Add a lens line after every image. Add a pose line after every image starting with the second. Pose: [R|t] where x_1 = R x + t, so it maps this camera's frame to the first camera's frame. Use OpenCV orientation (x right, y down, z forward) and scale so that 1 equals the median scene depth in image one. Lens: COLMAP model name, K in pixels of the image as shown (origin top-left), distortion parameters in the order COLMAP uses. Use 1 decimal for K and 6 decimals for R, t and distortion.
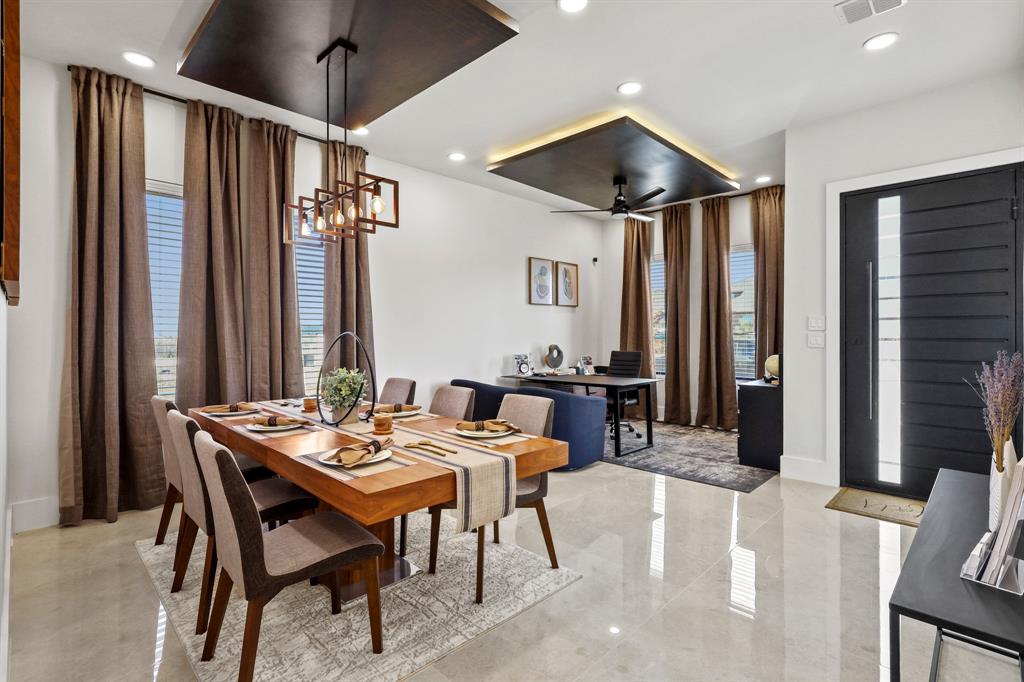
lens RADIAL K [[476.9, 0, 515.9], [0, 476.9, 330.6], [0, 0, 1]] dist [0.001470, 0.000544]
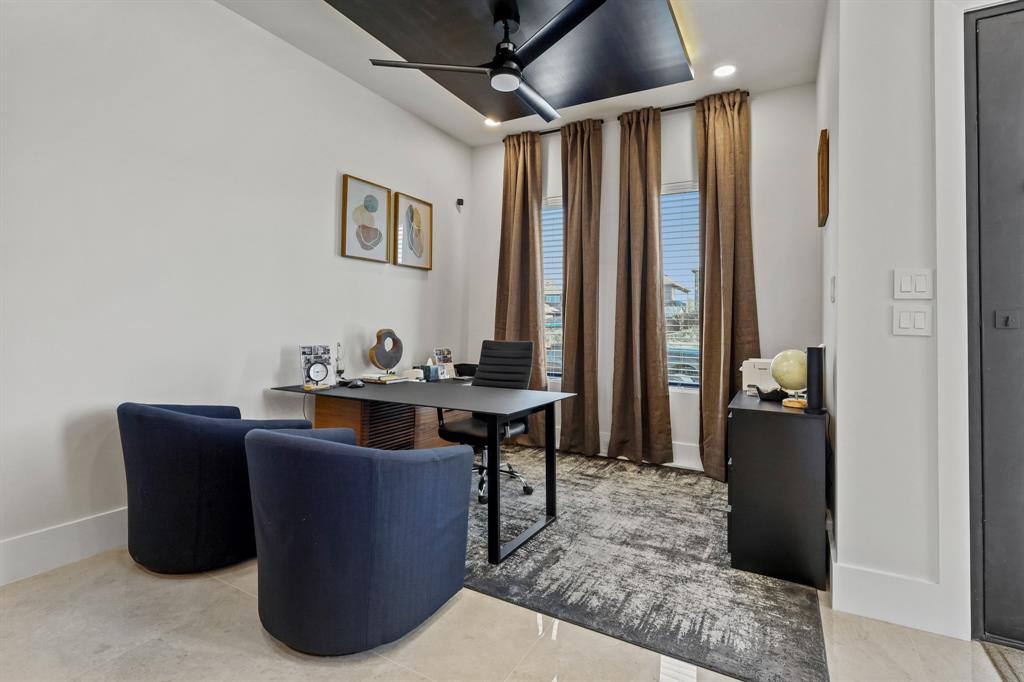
lens RADIAL K [[476.9, 0, 515.9], [0, 476.9, 330.6], [0, 0, 1]] dist [0.001470, 0.000544]
pose [[0.962377, 0.015442, 0.271280, 0.076663], [-0.020585, 0.999658, 0.016123, 0.019277], [-0.270938, -0.021101, 0.962365, 0.406728]]
